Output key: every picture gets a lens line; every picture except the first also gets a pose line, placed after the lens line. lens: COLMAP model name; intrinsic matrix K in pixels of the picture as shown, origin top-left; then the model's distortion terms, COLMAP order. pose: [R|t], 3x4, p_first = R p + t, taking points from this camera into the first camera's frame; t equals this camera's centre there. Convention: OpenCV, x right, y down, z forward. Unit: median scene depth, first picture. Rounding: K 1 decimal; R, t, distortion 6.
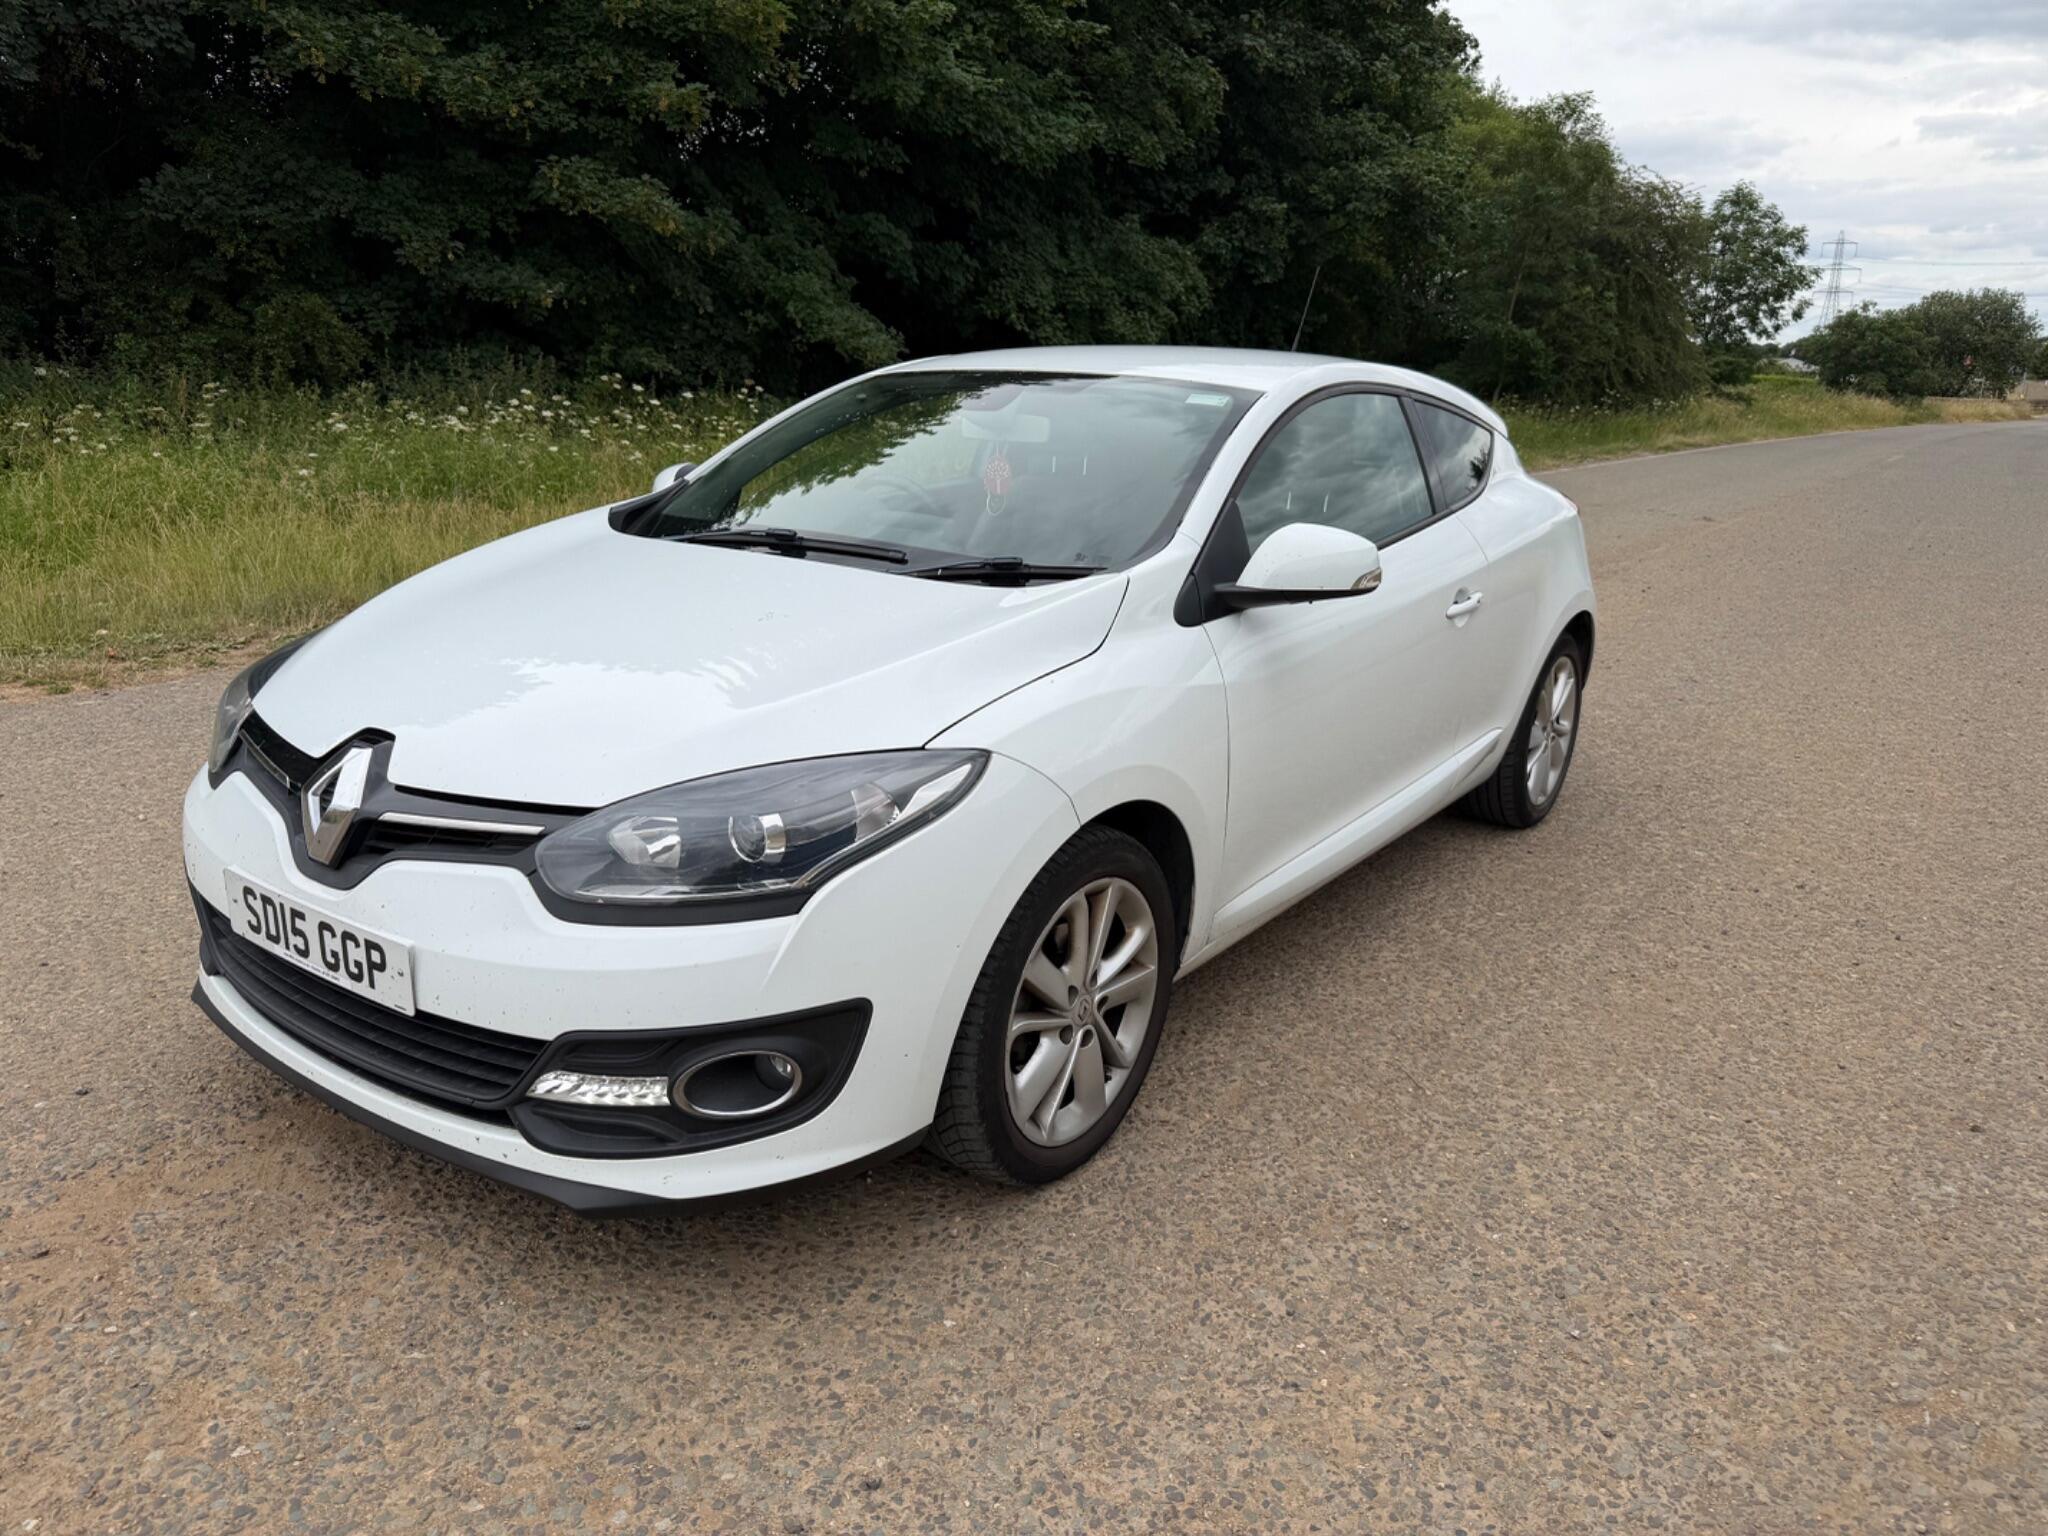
lens RADIAL K [[1458.4, 0, 1039.6], [0, 1458.4, 752.6], [0, 0, 1]] dist [0.021281, -0.034534]
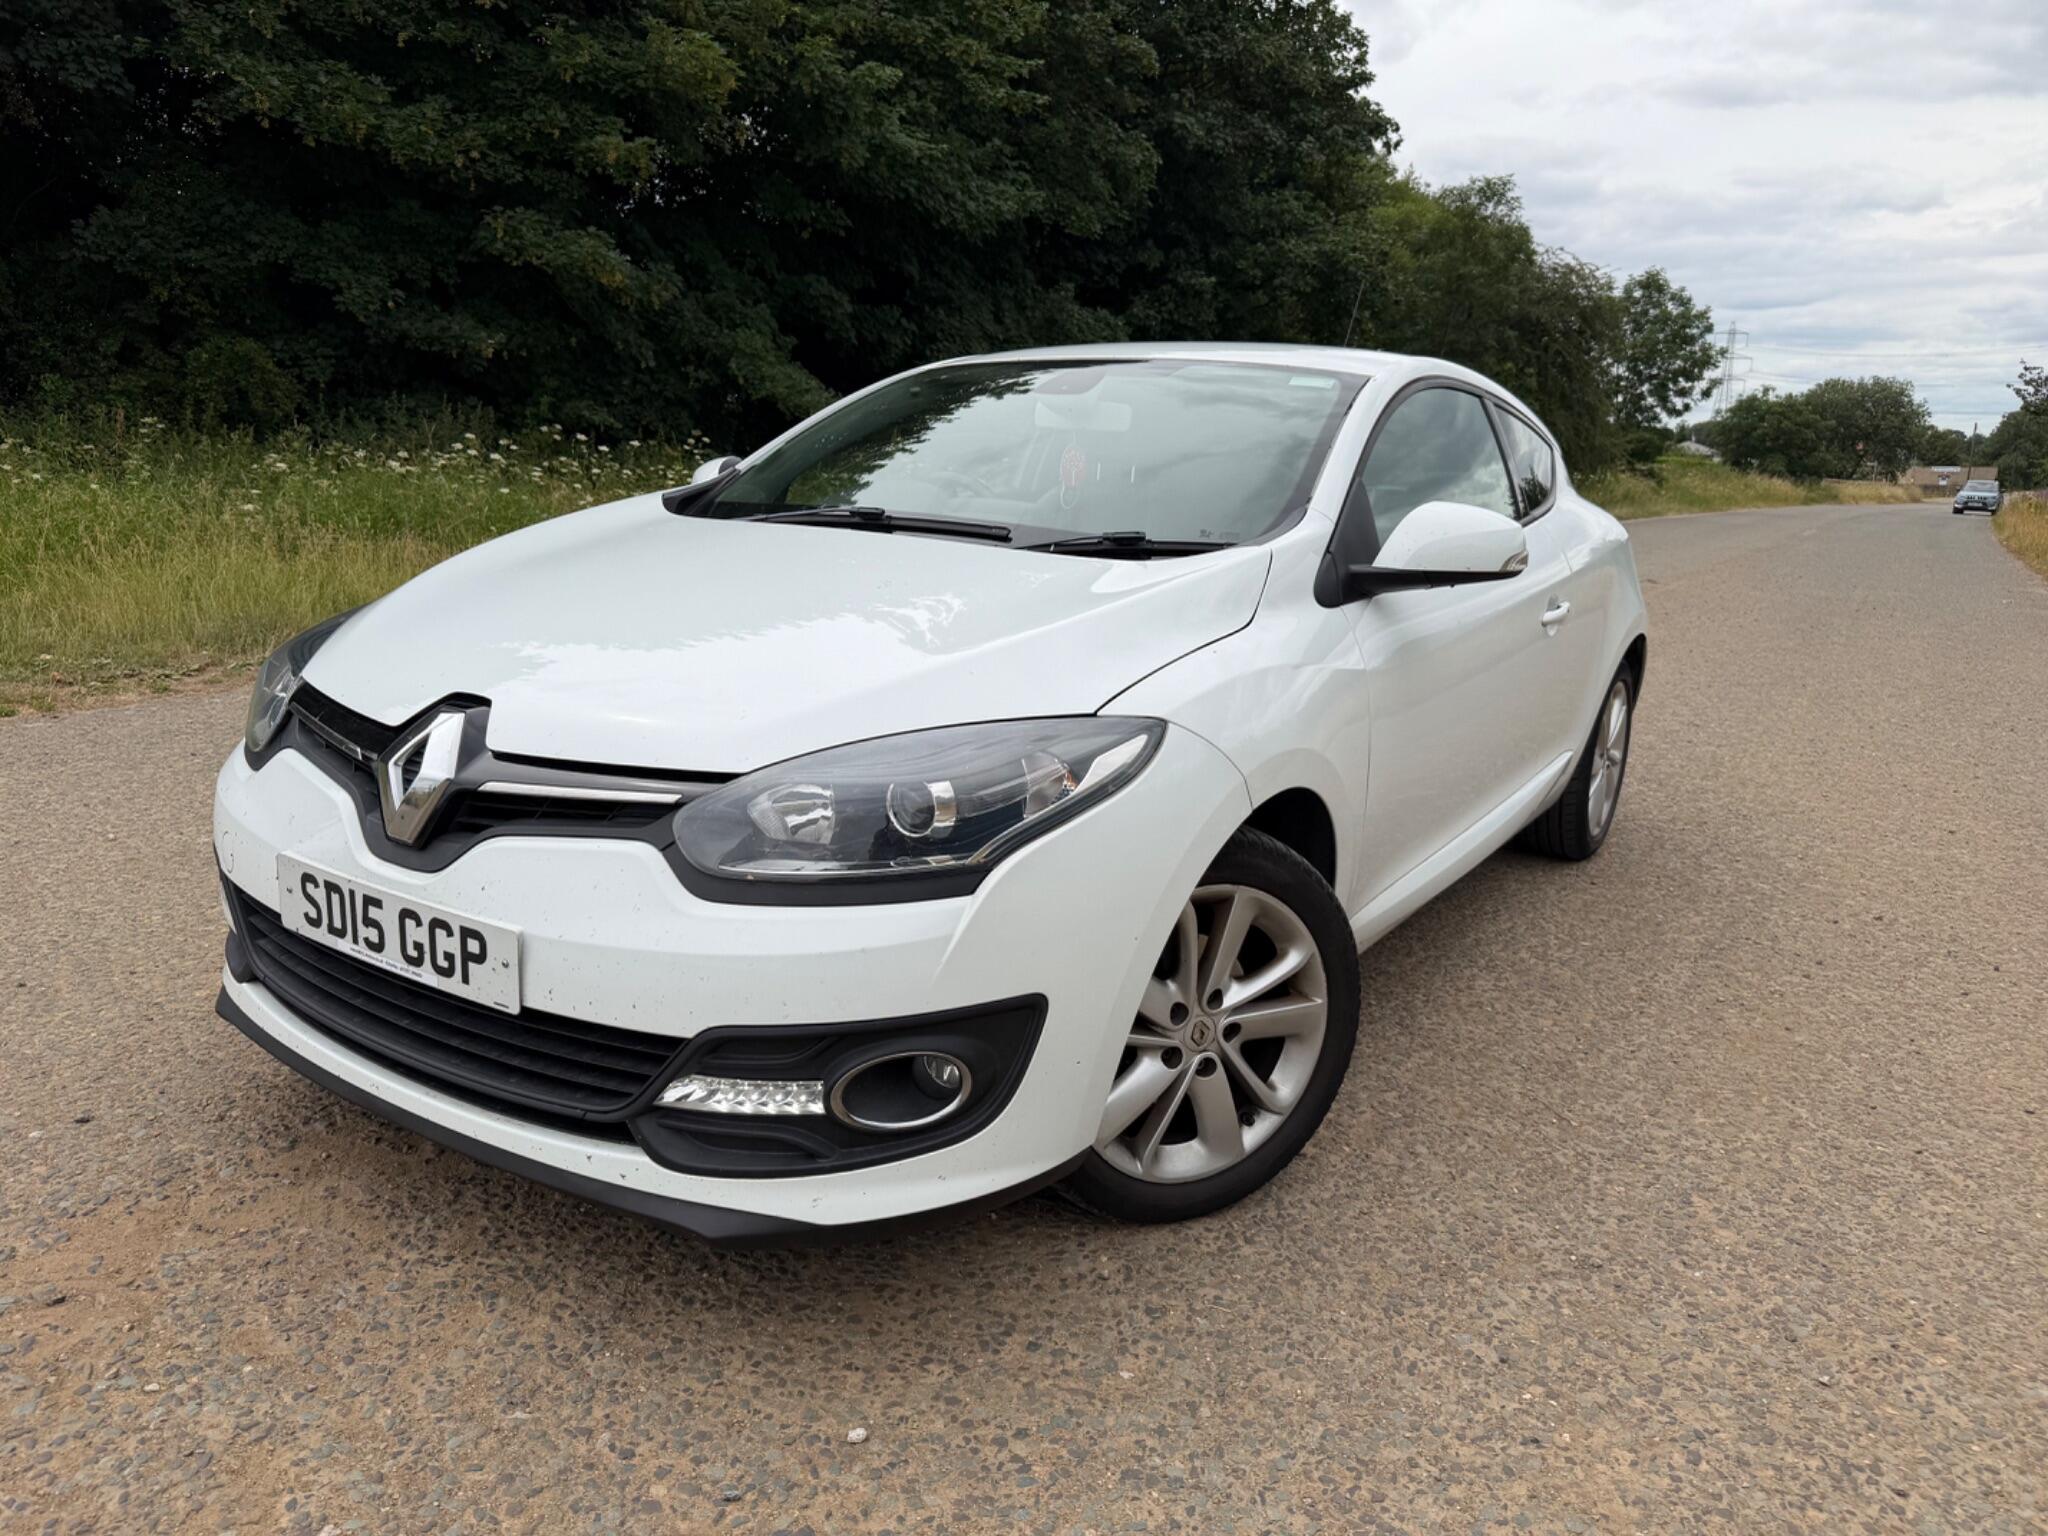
lens RADIAL K [[1458.4, 0, 1006.1], [0, 1458.4, 752.0], [0, 0, 1]] dist [0.021281, -0.034534]
pose [[0.999340, 0.007447, 0.035550, -0.137601], [-0.005731, 0.998825, -0.048115, 0.051890], [-0.035867, 0.047879, 0.998209, 0.096056]]
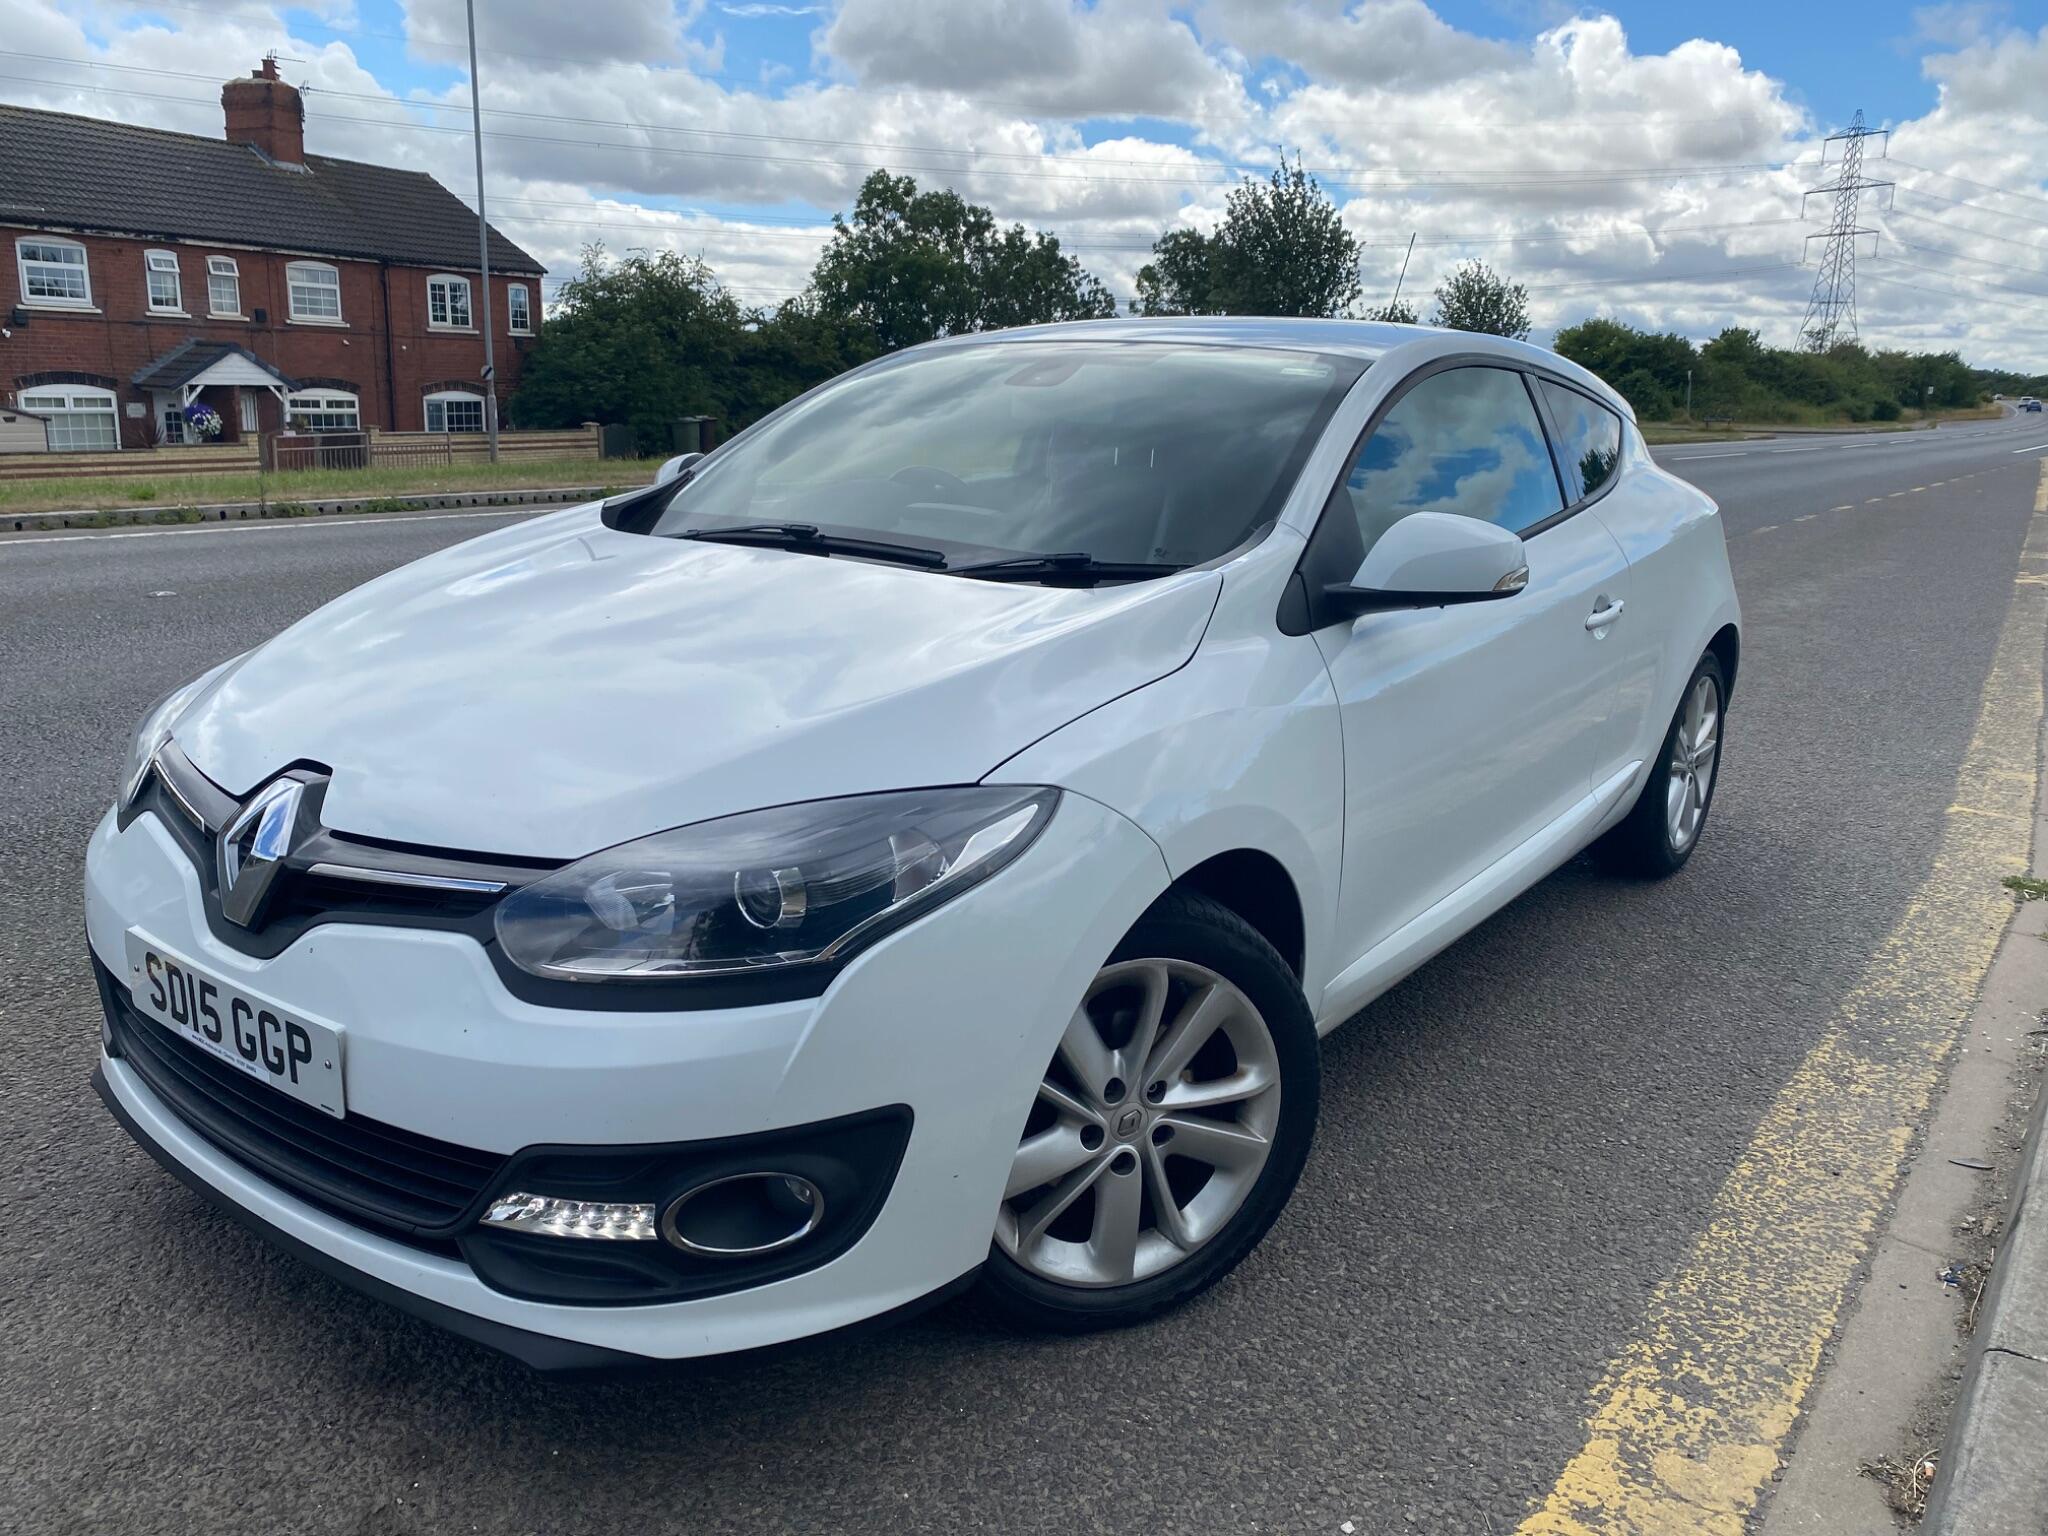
lens RADIAL K [[1577.2, 0, 1009.8], [0, 1577.2, 705.1], [0, 0, 1]] dist [-0.000470, 0.025893]
pose [[0.999299, -0.000393, -0.037425, -0.025174], [-0.001506, 0.998712, -0.050710, -0.002413], [0.037397, 0.050731, 0.998012, 0.113165]]
